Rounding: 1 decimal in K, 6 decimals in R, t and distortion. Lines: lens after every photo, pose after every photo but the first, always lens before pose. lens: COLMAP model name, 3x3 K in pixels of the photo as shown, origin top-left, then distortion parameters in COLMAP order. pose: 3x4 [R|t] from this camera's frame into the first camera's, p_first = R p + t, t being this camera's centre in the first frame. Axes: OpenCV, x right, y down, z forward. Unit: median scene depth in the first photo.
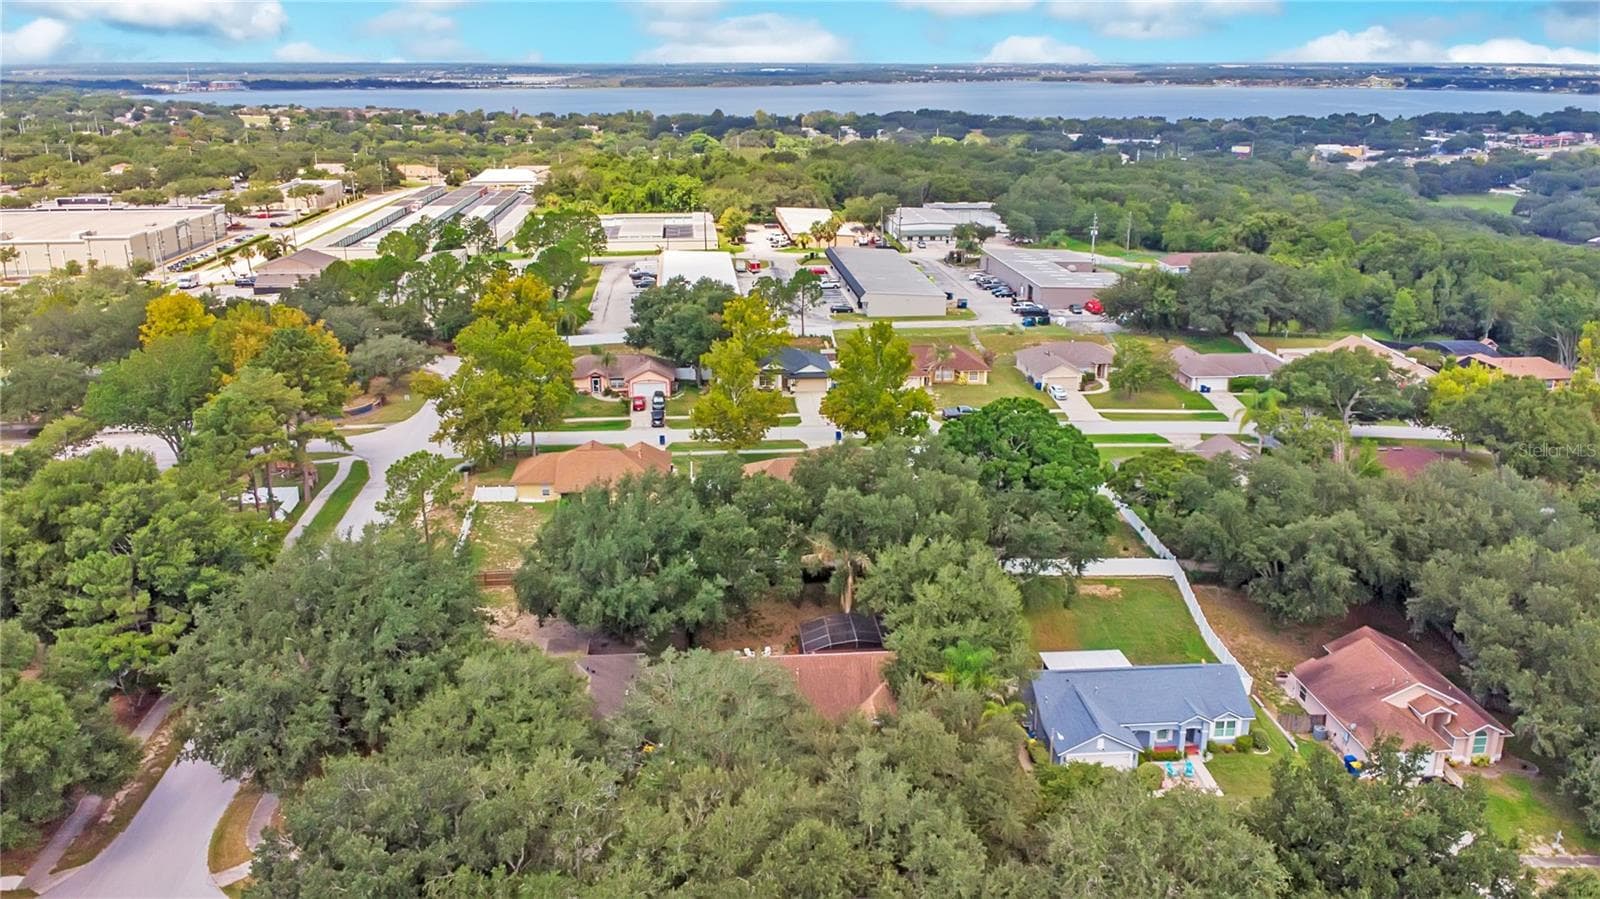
lens RADIAL K [[1240.8, 0, 800.0], [0, 1240.8, 449.5], [0, 0, 1]] dist [0.009172, -0.002645]
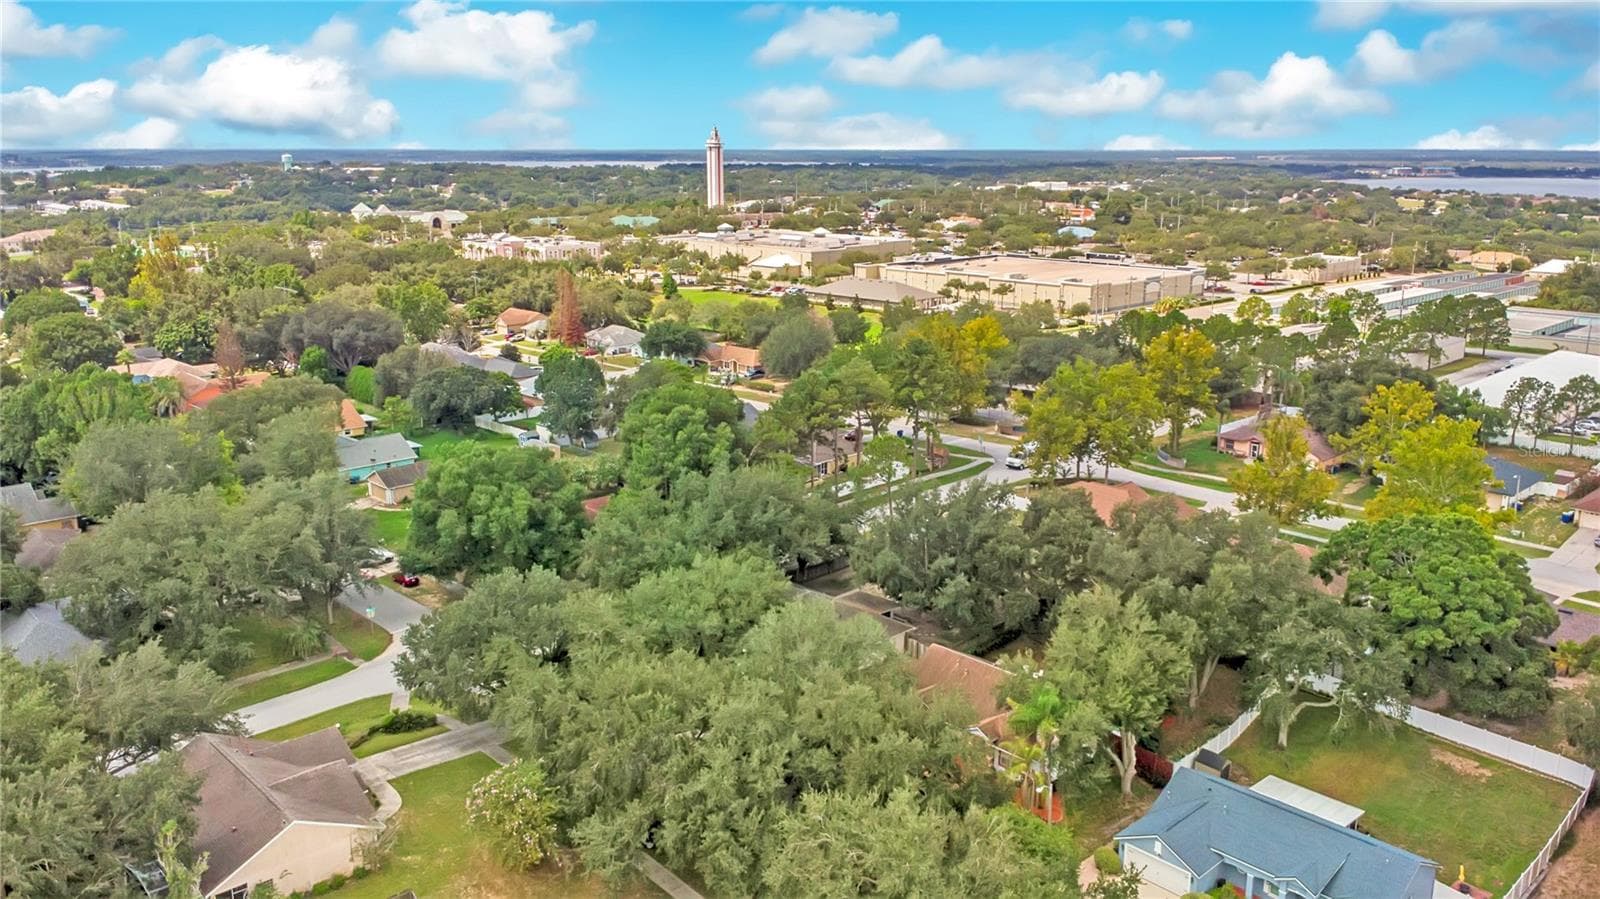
lens RADIAL K [[1240.8, 0, 800.0], [0, 1240.8, 449.5], [0, 0, 1]] dist [0.009172, -0.002645]
pose [[0.610710, 0.187775, -0.769268, 0.211932], [-0.238104, 0.970065, 0.047762, -0.007760], [0.755208, 0.153997, 0.637139, 0.051064]]
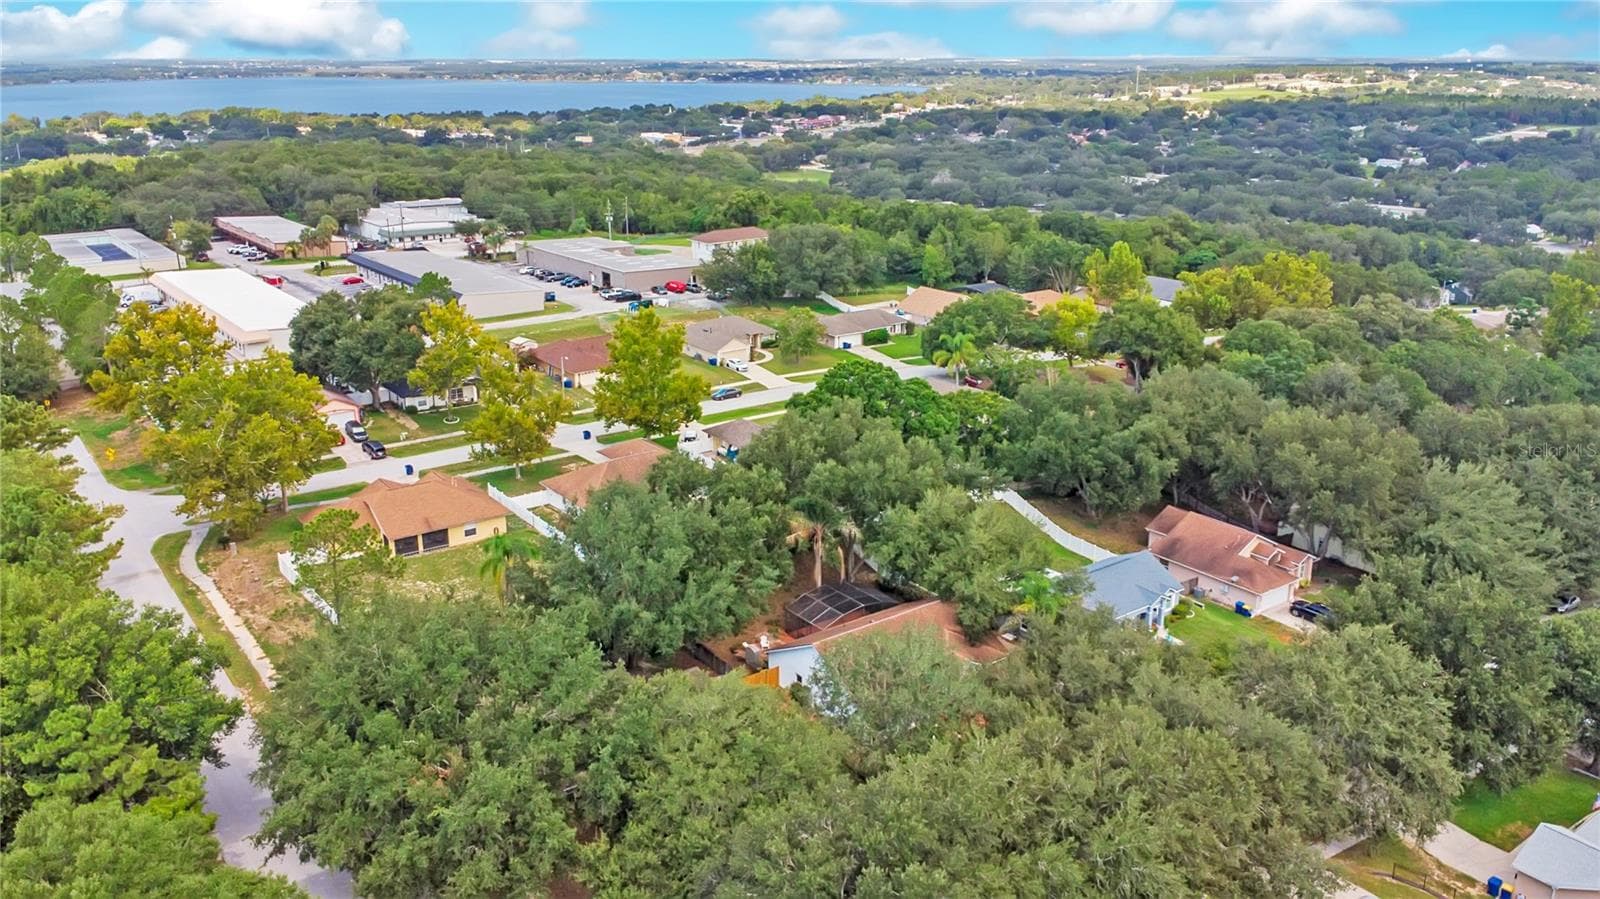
lens RADIAL K [[1240.8, 0, 800.0], [0, 1240.8, 449.5], [0, 0, 1]] dist [0.009172, -0.002645]
pose [[0.848597, -0.161506, 0.503784, -0.158503], [0.160016, 0.986016, 0.046566, -0.009211], [-0.504260, 0.041098, 0.862573, 0.045069]]
